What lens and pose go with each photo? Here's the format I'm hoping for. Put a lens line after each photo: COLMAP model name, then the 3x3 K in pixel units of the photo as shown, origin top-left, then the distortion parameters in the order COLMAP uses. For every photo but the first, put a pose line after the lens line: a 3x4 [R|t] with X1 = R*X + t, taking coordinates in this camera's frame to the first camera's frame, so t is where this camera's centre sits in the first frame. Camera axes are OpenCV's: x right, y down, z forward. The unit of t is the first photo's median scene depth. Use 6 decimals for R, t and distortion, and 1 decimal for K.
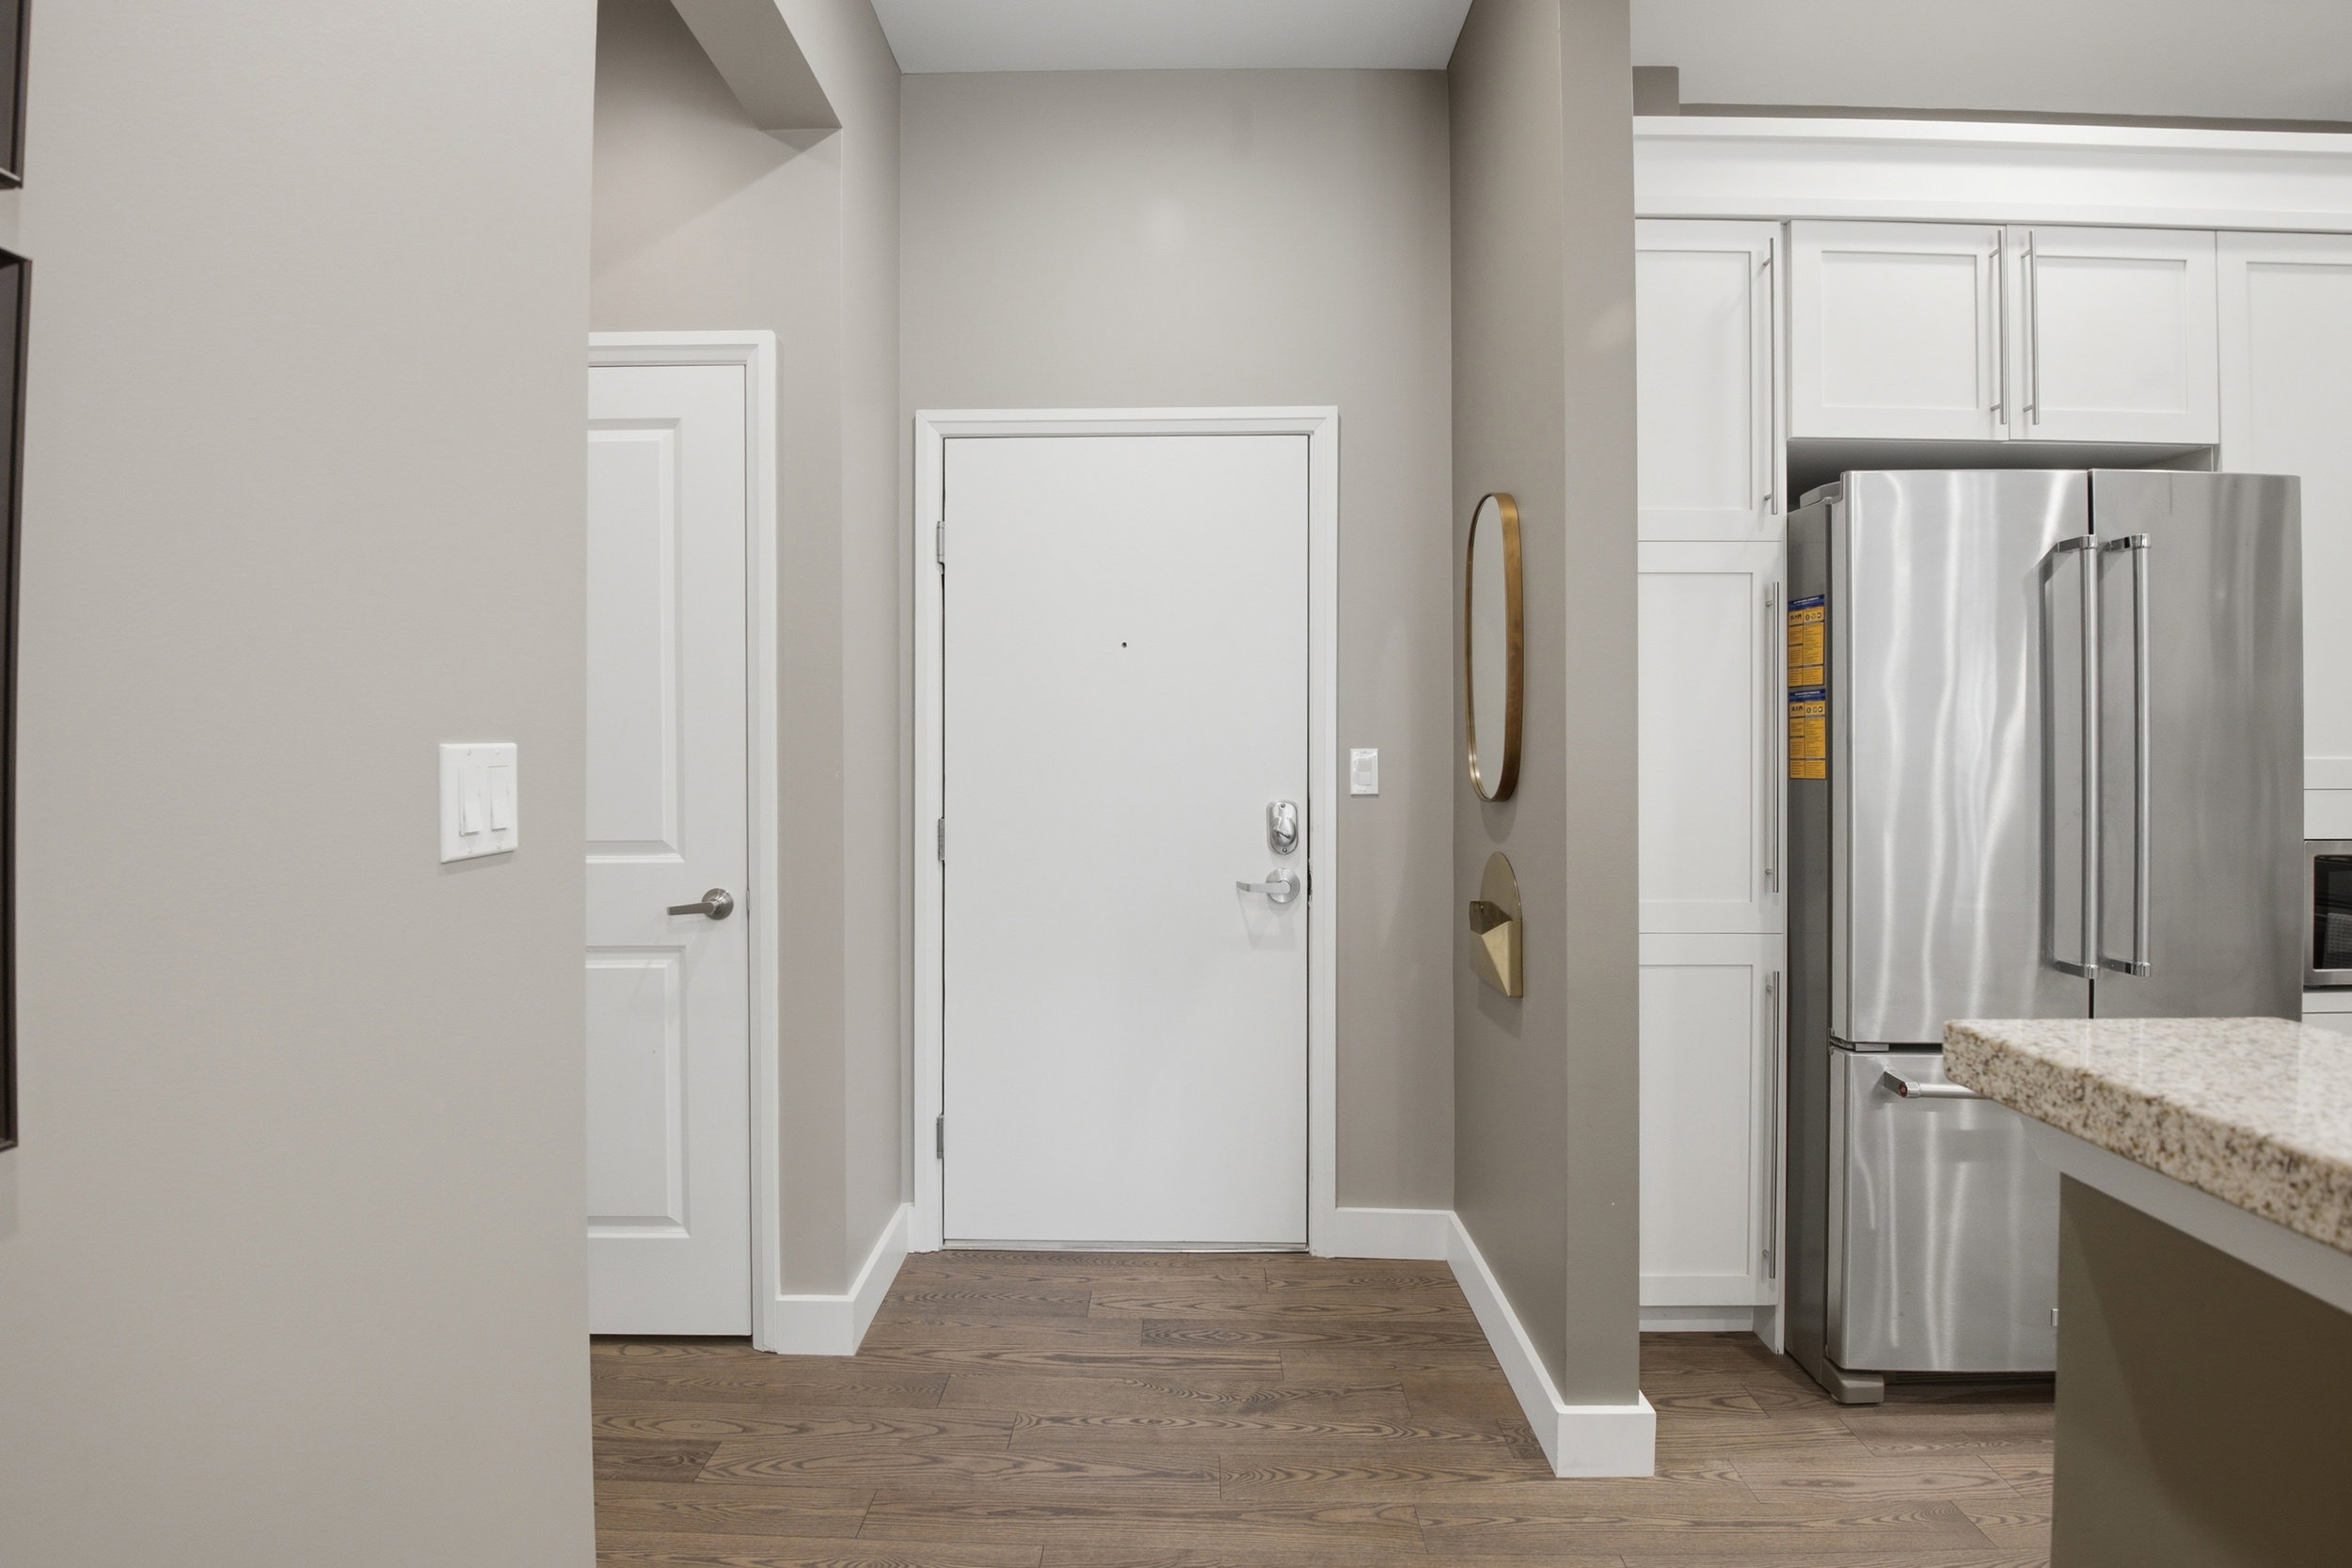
lens RADIAL K [[1095.9, 0, 1170.7], [0, 1095.9, 755.7], [0, 0, 1]] dist [-0.010072, -0.018048]
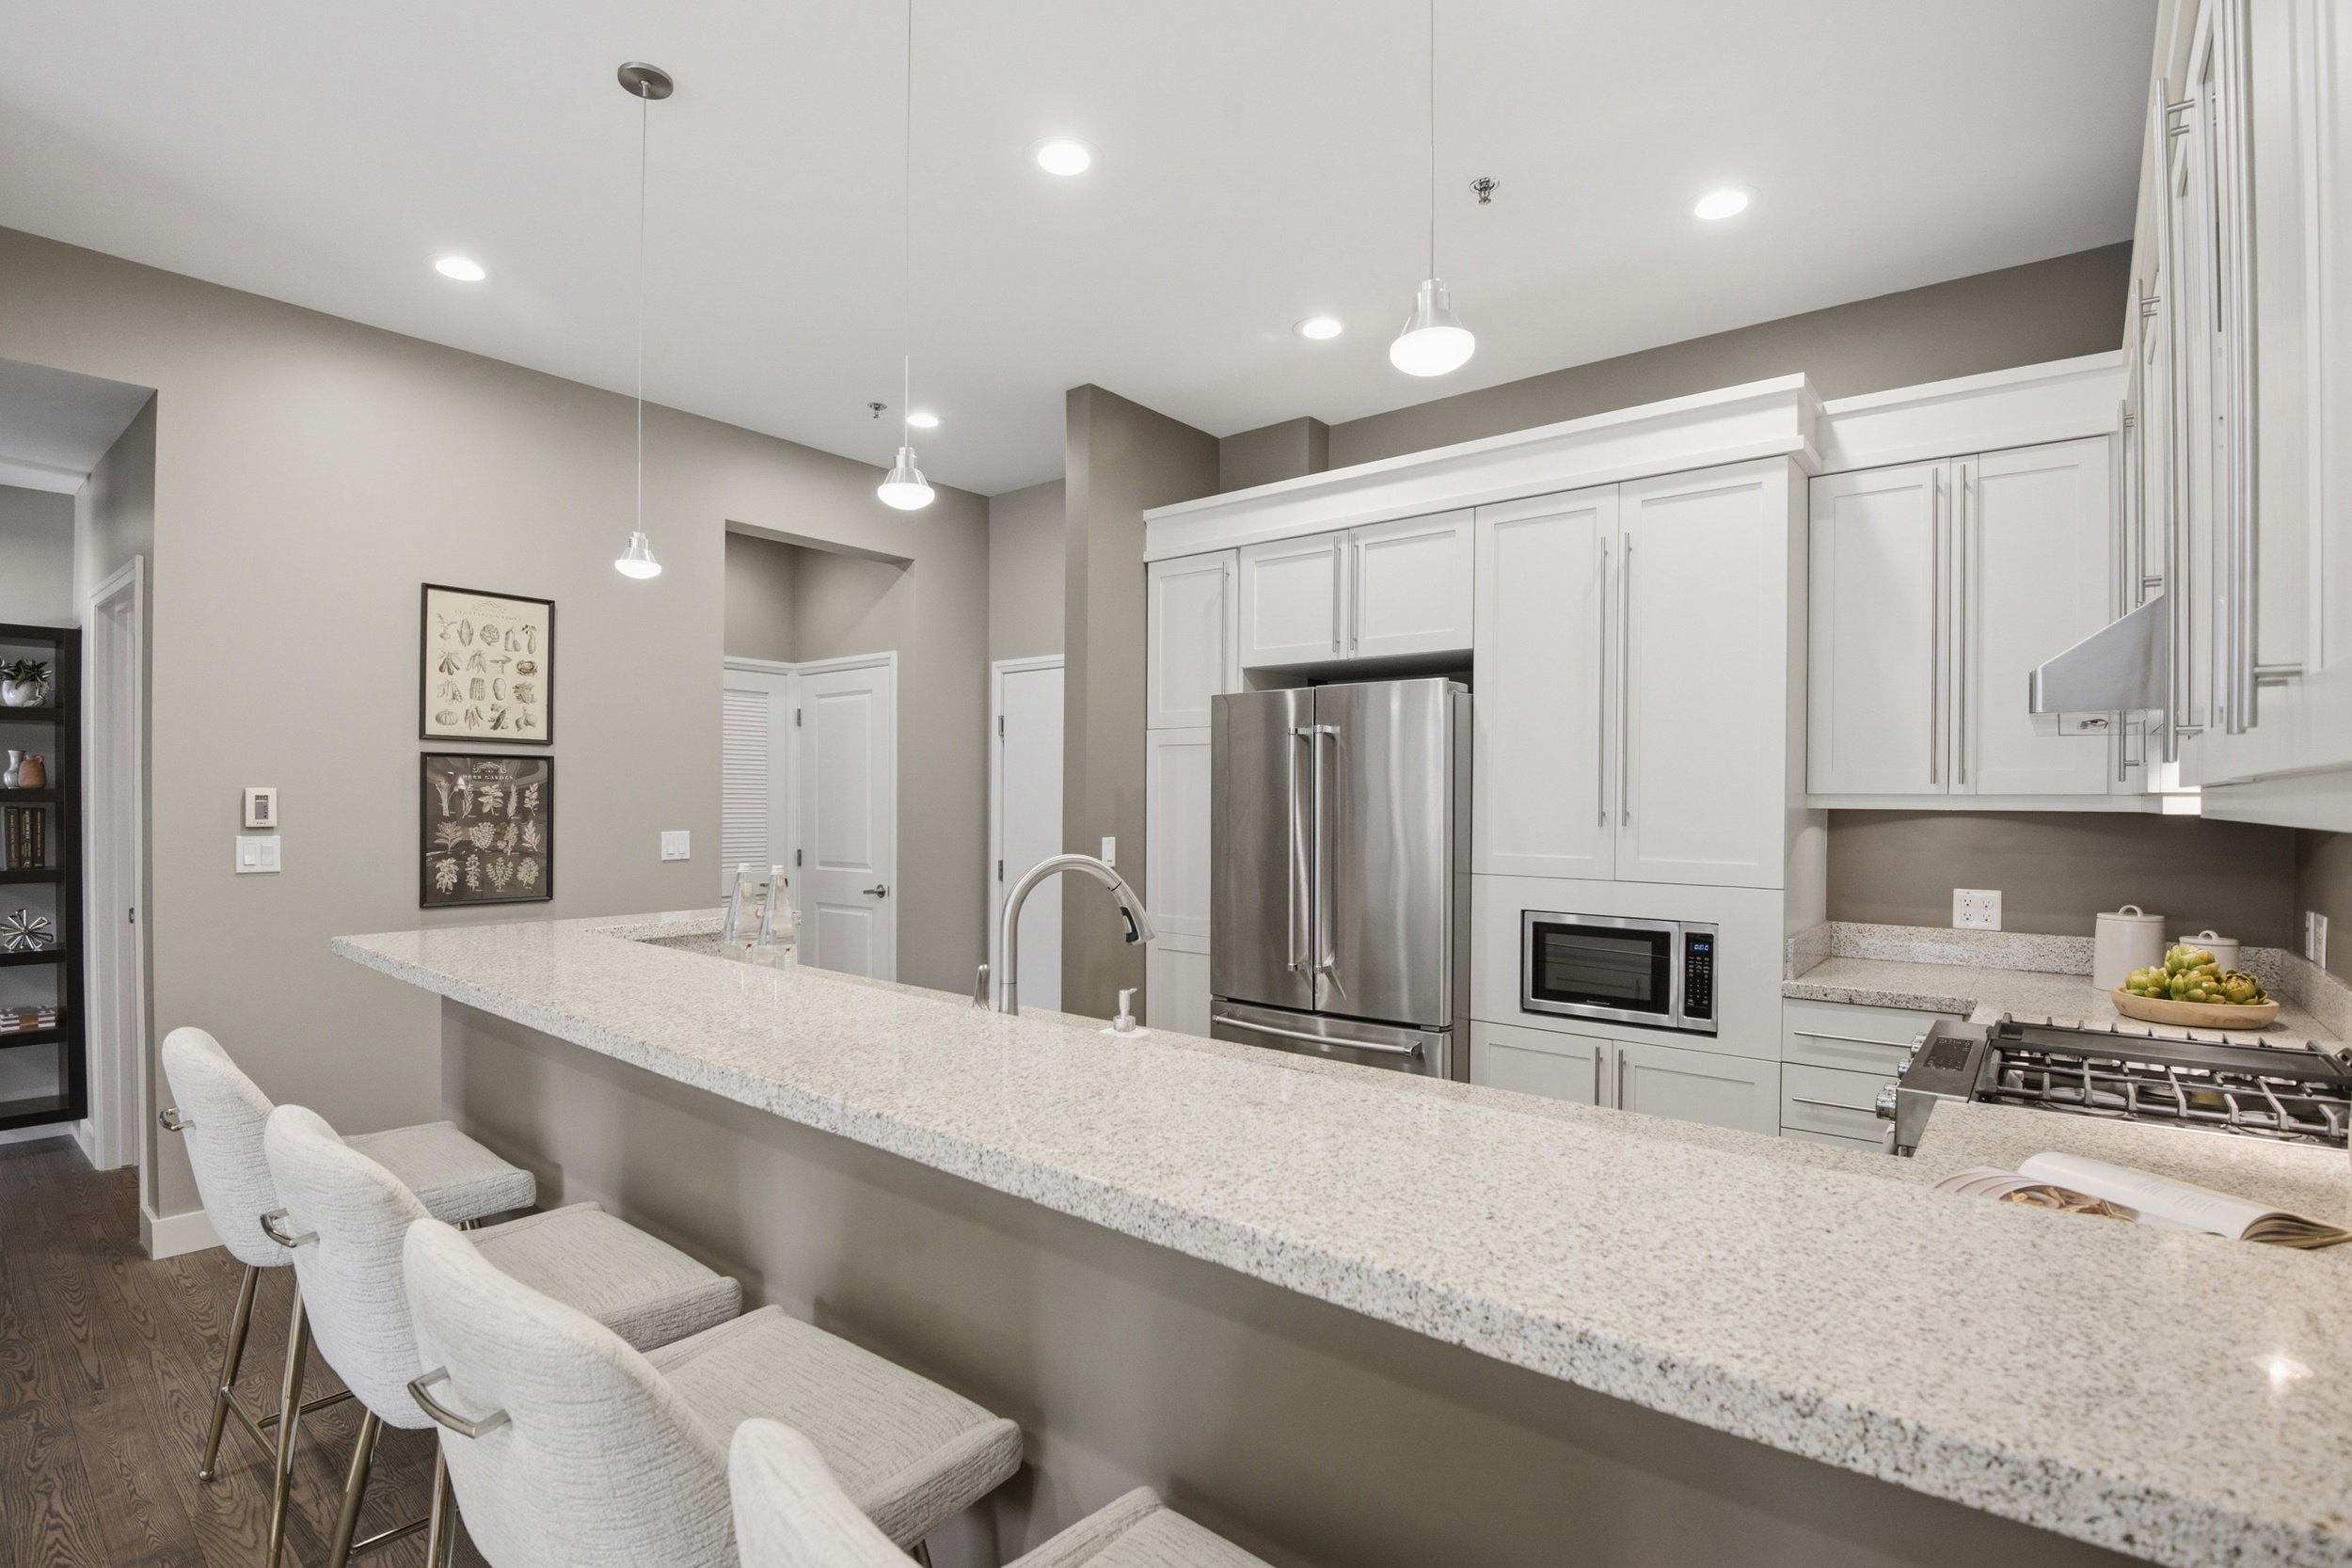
lens RADIAL K [[1095.9, 0, 1170.7], [0, 1095.9, 755.7], [0, 0, 1]] dist [-0.010072, -0.018048]
pose [[0.778436, -0.017123, -0.627491, 1.666756], [-0.007076, 0.999325, -0.036047, -0.080670], [0.627685, 0.032500, 0.777789, -0.496803]]
